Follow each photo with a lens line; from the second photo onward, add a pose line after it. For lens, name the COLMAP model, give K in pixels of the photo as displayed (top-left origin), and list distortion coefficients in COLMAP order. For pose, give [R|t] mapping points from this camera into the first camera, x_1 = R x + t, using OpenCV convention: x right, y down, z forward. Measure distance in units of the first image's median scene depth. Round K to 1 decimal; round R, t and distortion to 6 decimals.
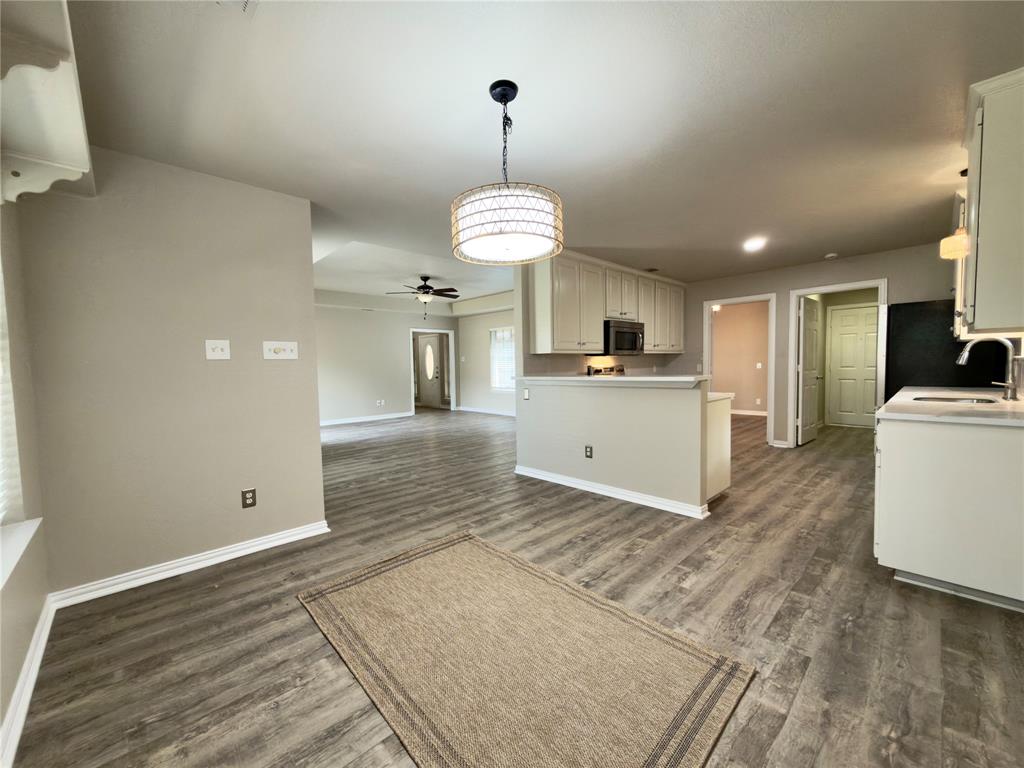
lens RADIAL K [[409.4, 0, 511.1], [0, 409.4, 383.7], [0, 0, 1]] dist [0.001224, -0.000025]
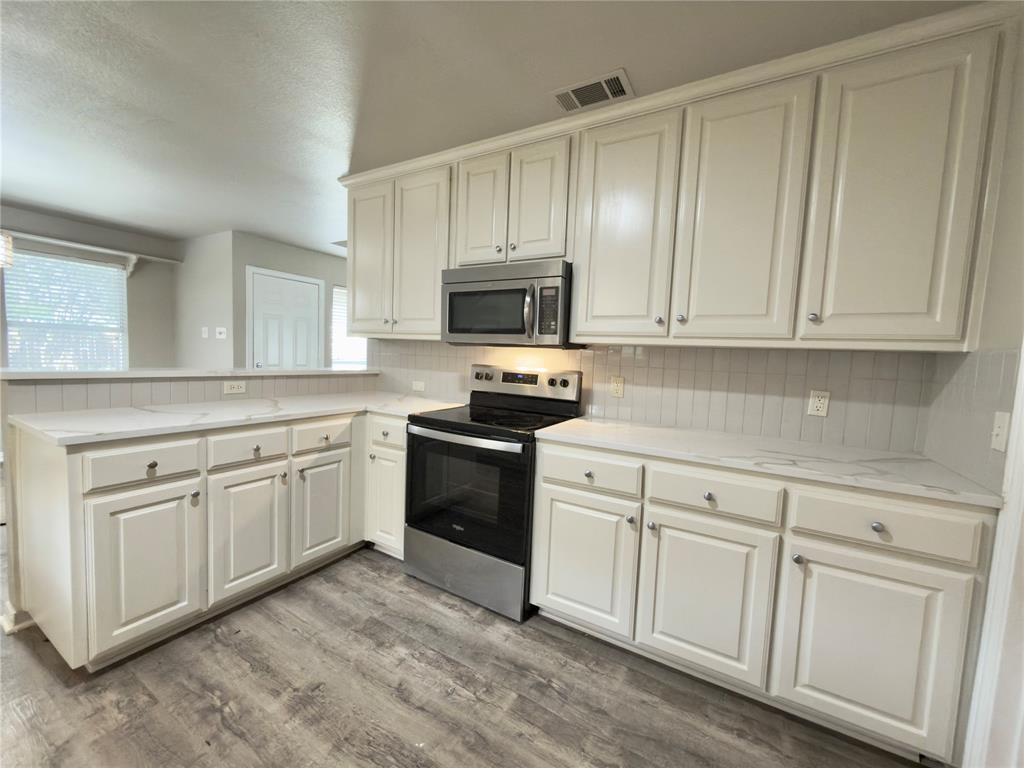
lens RADIAL K [[409.4, 0, 511.1], [0, 409.4, 383.7], [0, 0, 1]] dist [0.001224, -0.000025]
pose [[0.271552, 0.101996, -0.957004, 1.257517], [-0.095336, 0.992329, 0.078709, -0.115870], [0.957690, 0.069863, 0.279193, 1.606125]]
